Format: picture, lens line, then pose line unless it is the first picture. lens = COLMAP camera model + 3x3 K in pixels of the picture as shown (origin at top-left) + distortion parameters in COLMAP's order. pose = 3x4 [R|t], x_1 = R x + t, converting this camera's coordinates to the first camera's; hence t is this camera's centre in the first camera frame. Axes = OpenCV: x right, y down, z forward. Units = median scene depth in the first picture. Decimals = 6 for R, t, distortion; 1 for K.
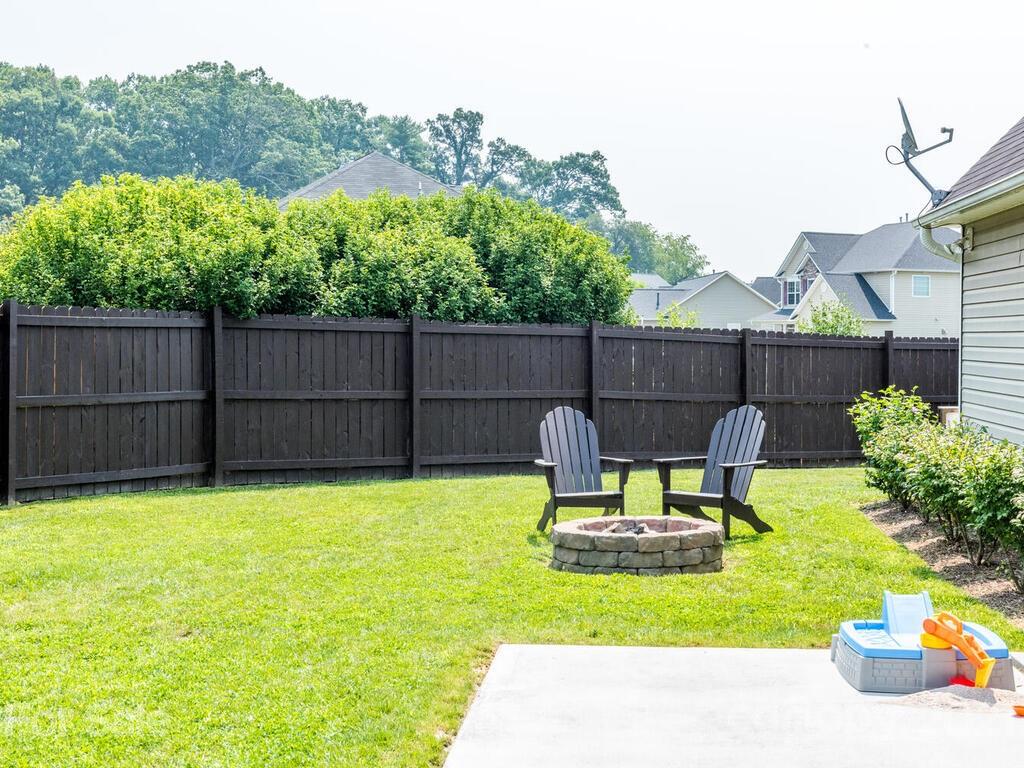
lens RADIAL K [[1544.3, 0, 512.0], [0, 1544.3, 384.0], [0, 0, 1]] dist [-0.037371, -0.034384]
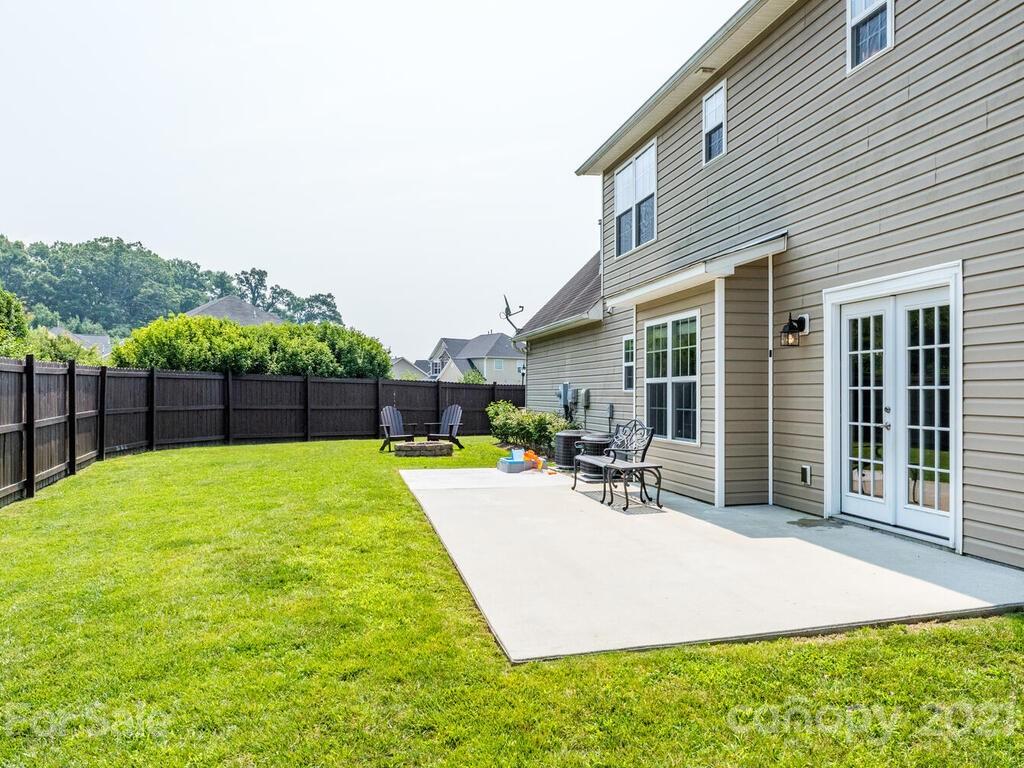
lens RADIAL K [[887.4, 0, 512.0], [0, 887.4, 384.0], [0, 0, 1]] dist [0.001140, -0.001034]
pose [[0.960271, -0.001047, 0.279067, -0.135973], [0.012976, 0.999079, -0.040901, 0.029598], [-0.278767, 0.042897, 0.959400, -0.399020]]
